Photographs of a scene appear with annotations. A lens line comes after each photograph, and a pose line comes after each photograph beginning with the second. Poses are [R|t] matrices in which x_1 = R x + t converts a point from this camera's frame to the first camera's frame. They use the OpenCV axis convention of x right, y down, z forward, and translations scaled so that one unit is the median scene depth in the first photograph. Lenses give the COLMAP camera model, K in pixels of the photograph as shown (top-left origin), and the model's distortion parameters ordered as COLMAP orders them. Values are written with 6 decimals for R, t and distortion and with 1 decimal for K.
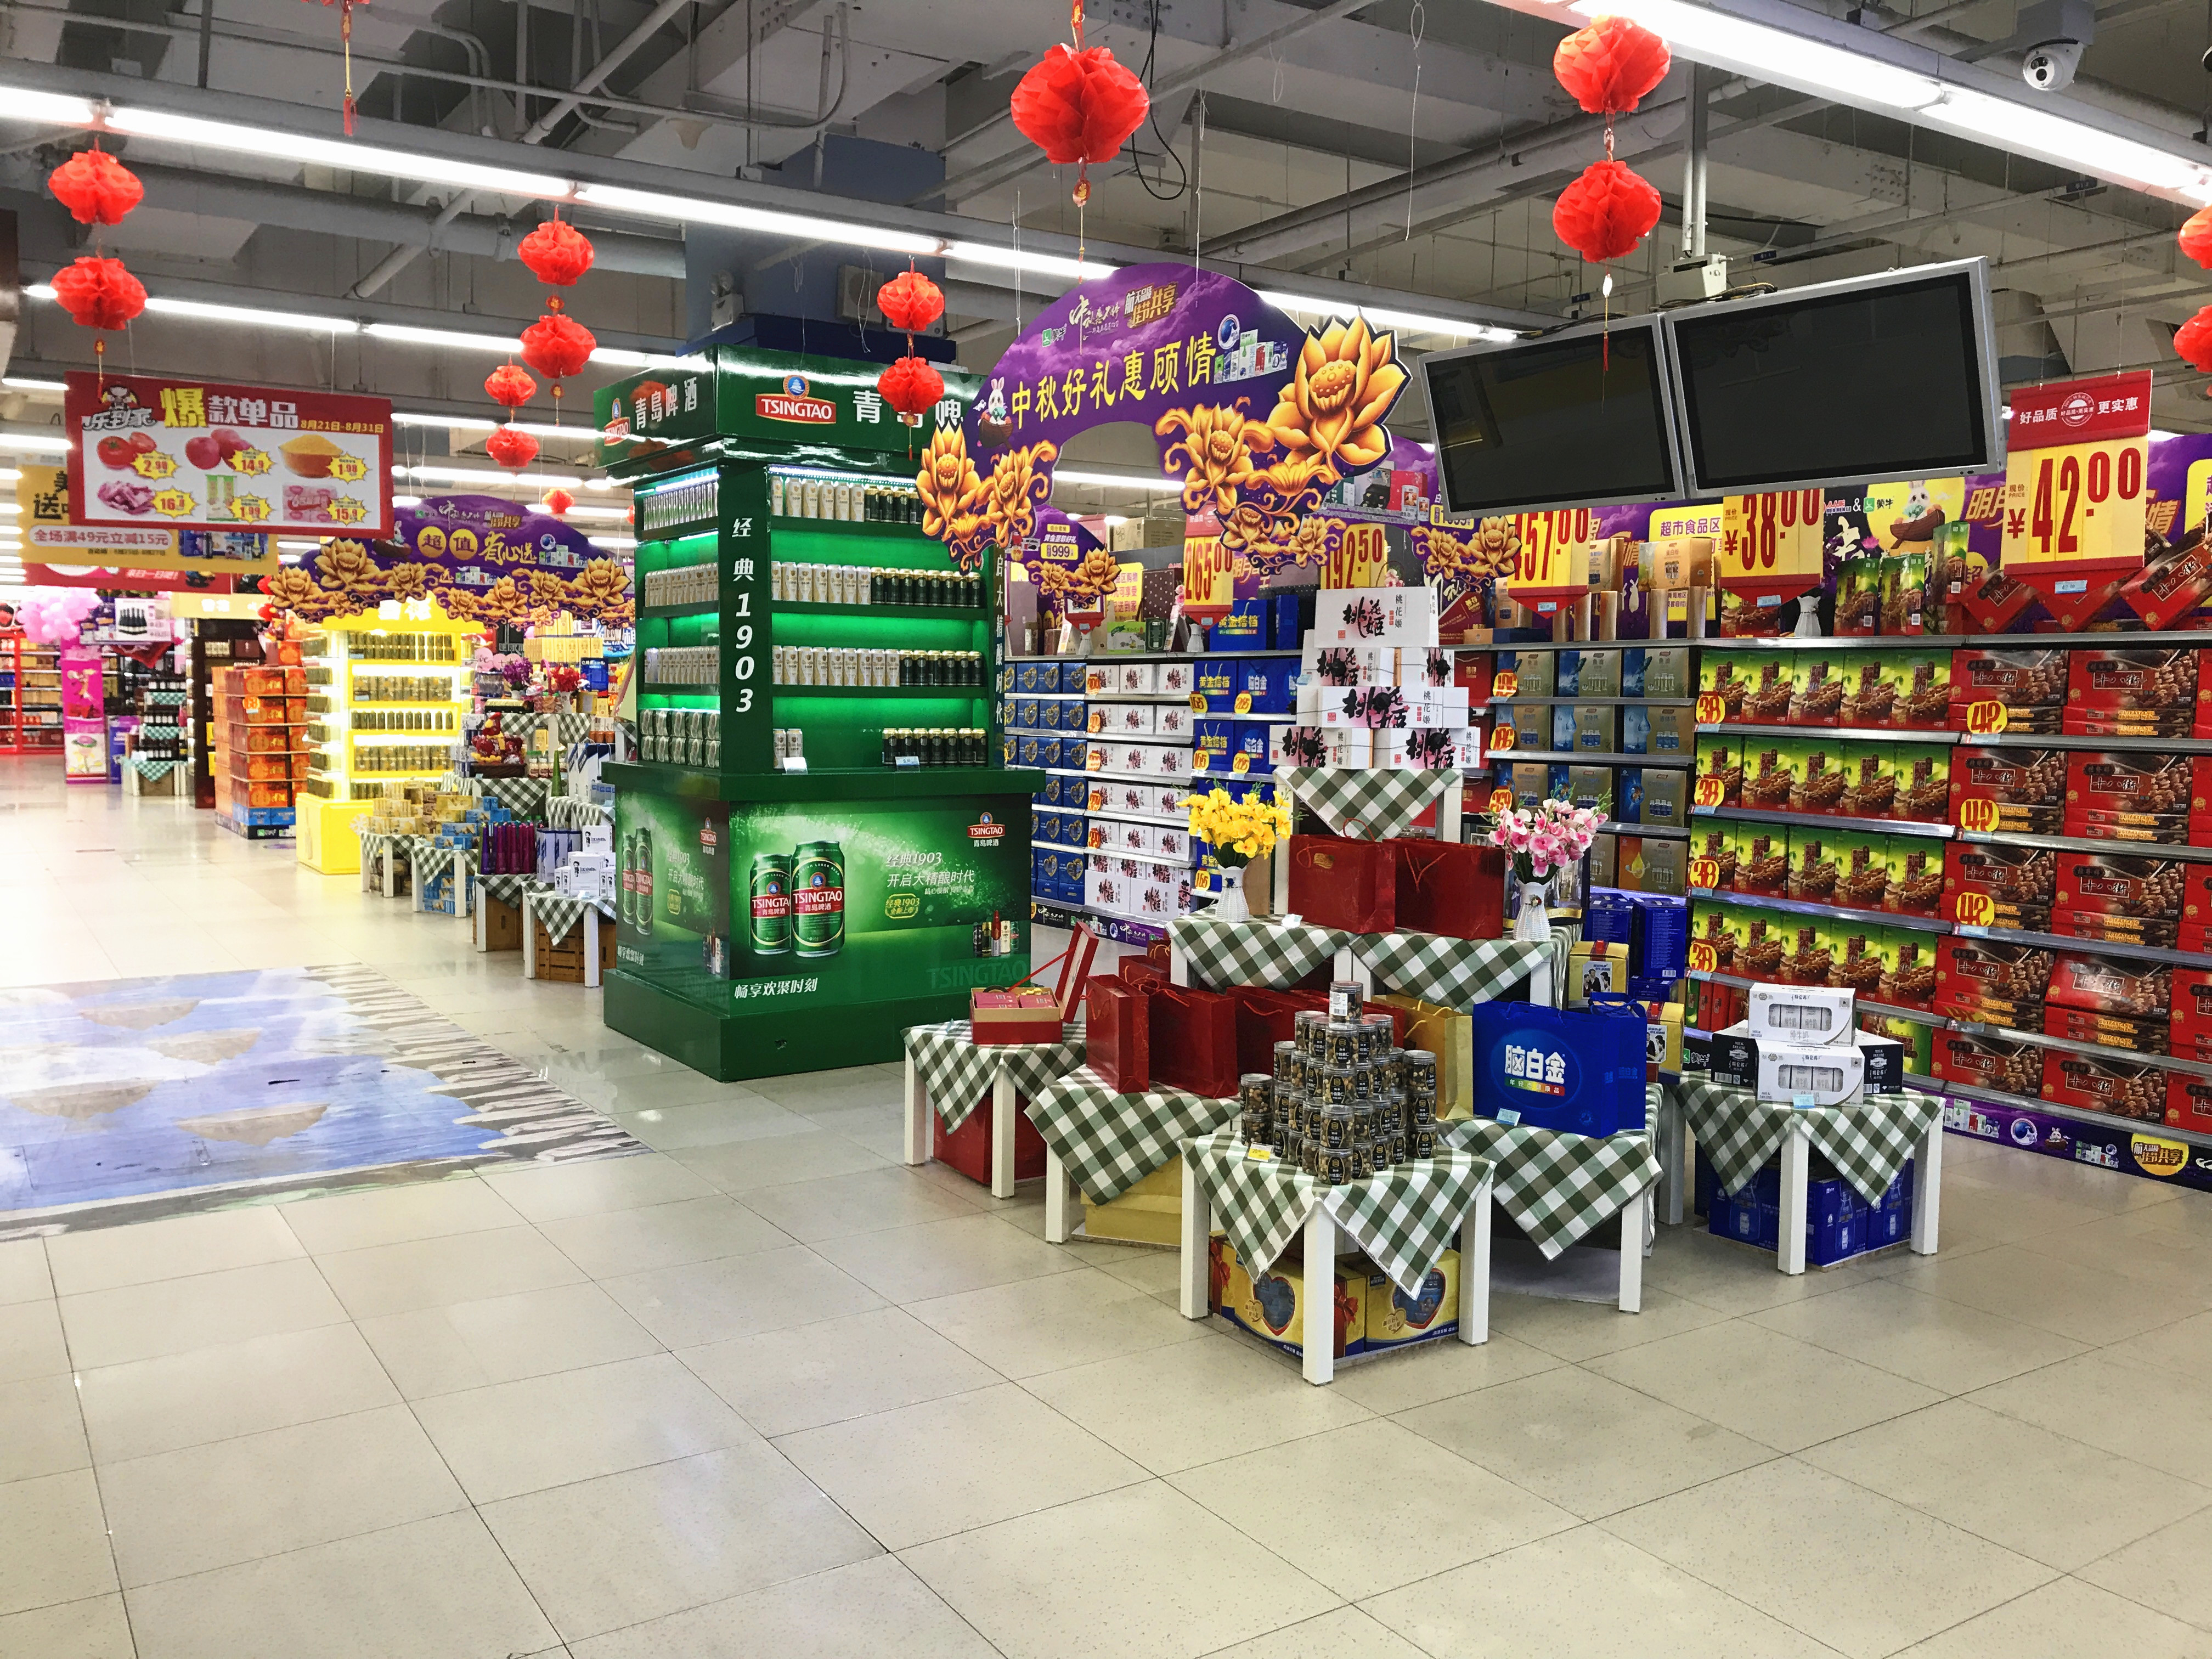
lens RADIAL K [[1794.2, 0, 1098.9], [0, 1794.2, 834.1], [0, 0, 1]] dist [0.038796, -0.006194]
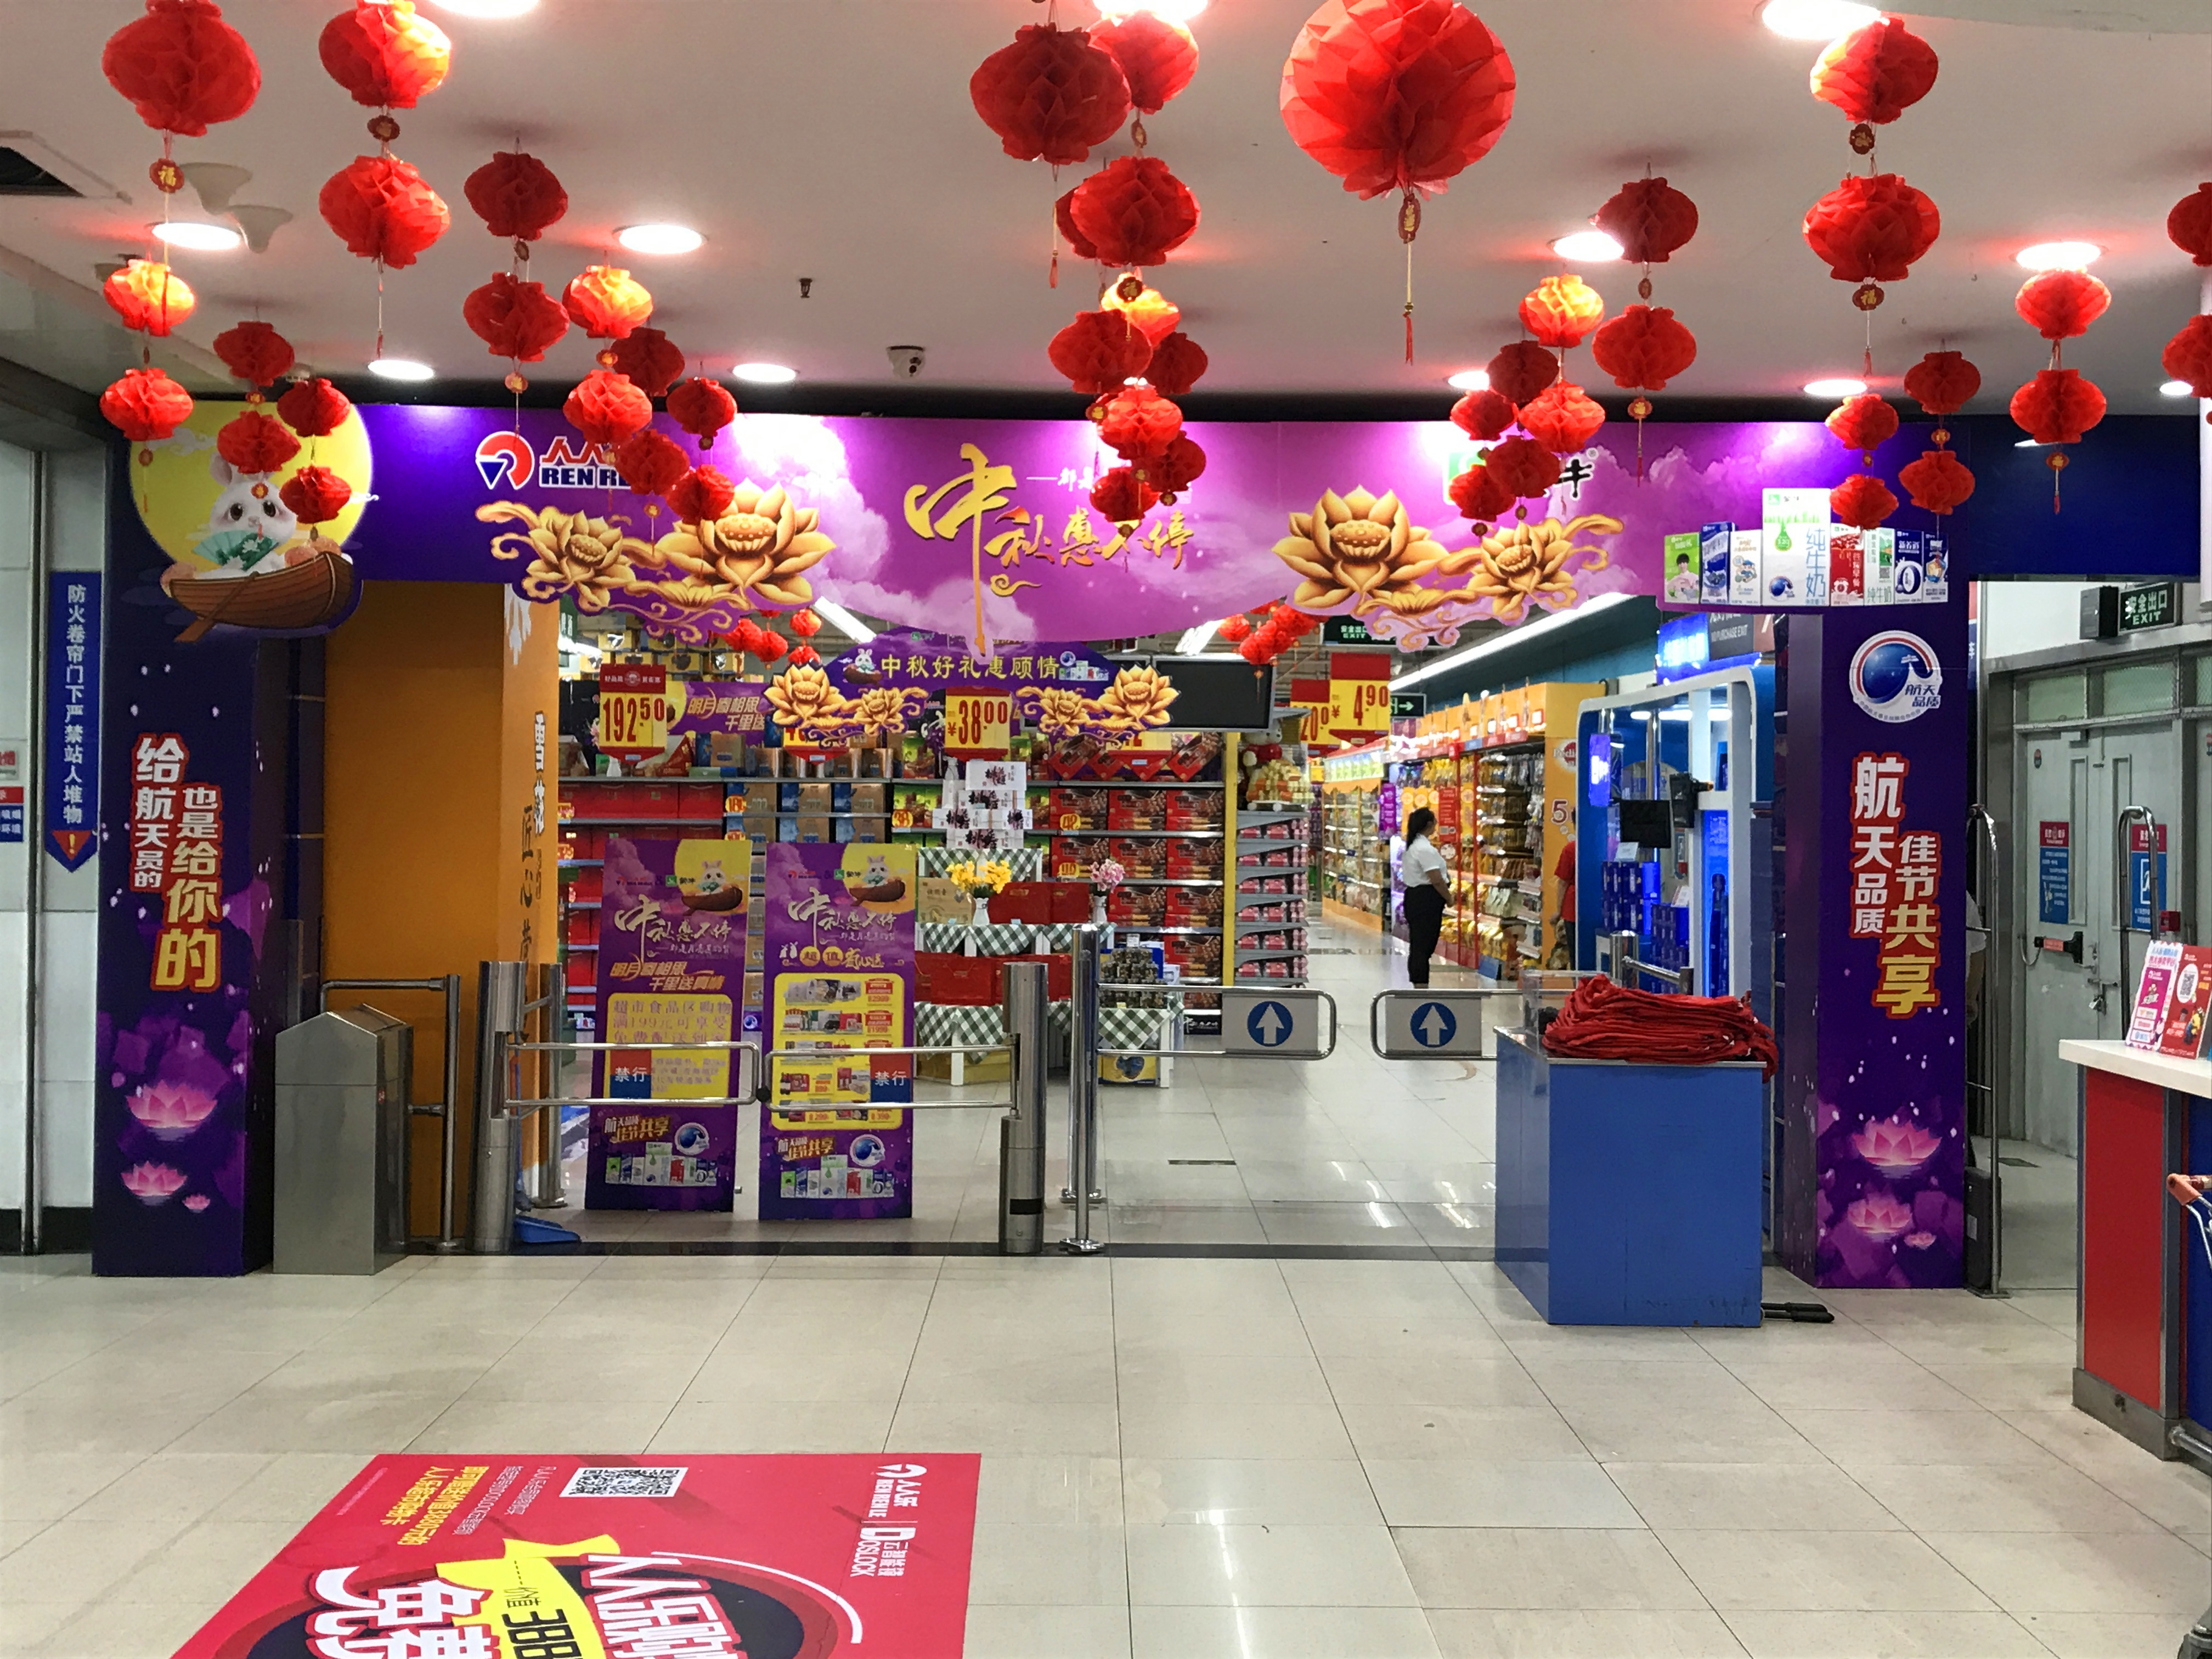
lens RADIAL K [[2596.6, 0, 1109.6], [0, 2596.6, 822.5], [0, 0, 1]] dist [0.000158, 0.000000]
pose [[0.531934, -0.010691, 0.846718, -2.330058], [0.066890, 0.997326, -0.029430, 0.028563], [-0.844139, 0.072292, 0.531227, -0.687973]]
